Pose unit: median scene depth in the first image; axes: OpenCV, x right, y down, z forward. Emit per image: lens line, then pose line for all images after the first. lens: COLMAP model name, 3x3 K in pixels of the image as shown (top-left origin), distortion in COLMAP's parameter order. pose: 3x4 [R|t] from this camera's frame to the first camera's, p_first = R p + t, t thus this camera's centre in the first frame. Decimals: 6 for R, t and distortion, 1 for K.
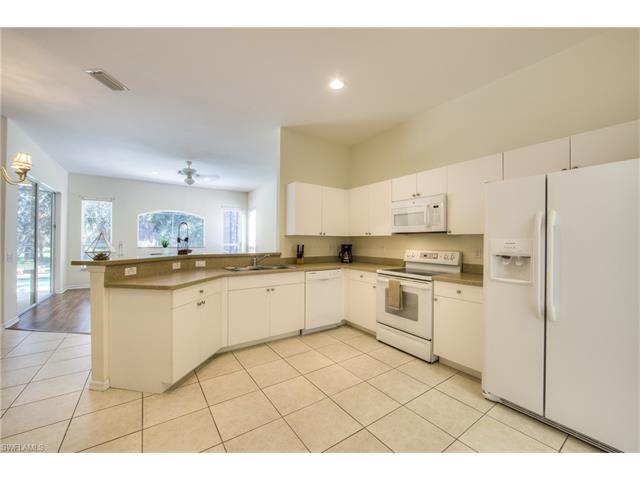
lens RADIAL K [[251.8, 0, 318.4], [0, 251.8, 239.6], [0, 0, 1]] dist [-0.007268, 0.000335]
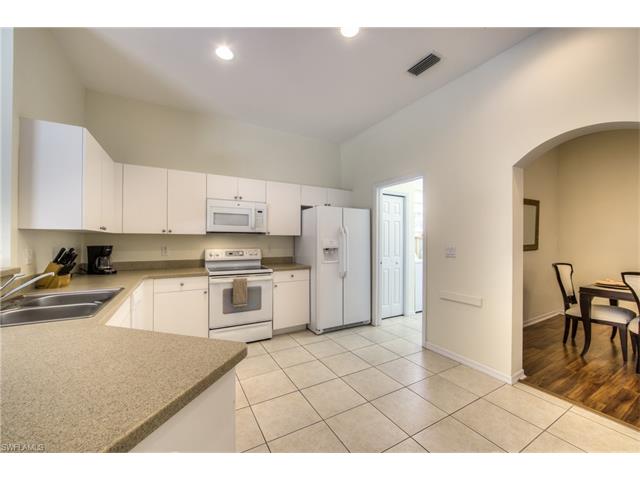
lens RADIAL K [[251.8, 0, 316.9], [0, 251.8, 240.9], [0, 0, 1]] dist [-0.007268, 0.000335]
pose [[0.102675, -0.009588, 0.994669, -0.667818], [-0.006624, 0.999925, 0.010322, -0.005466], [-0.994693, -0.007649, 0.102604, 0.565181]]
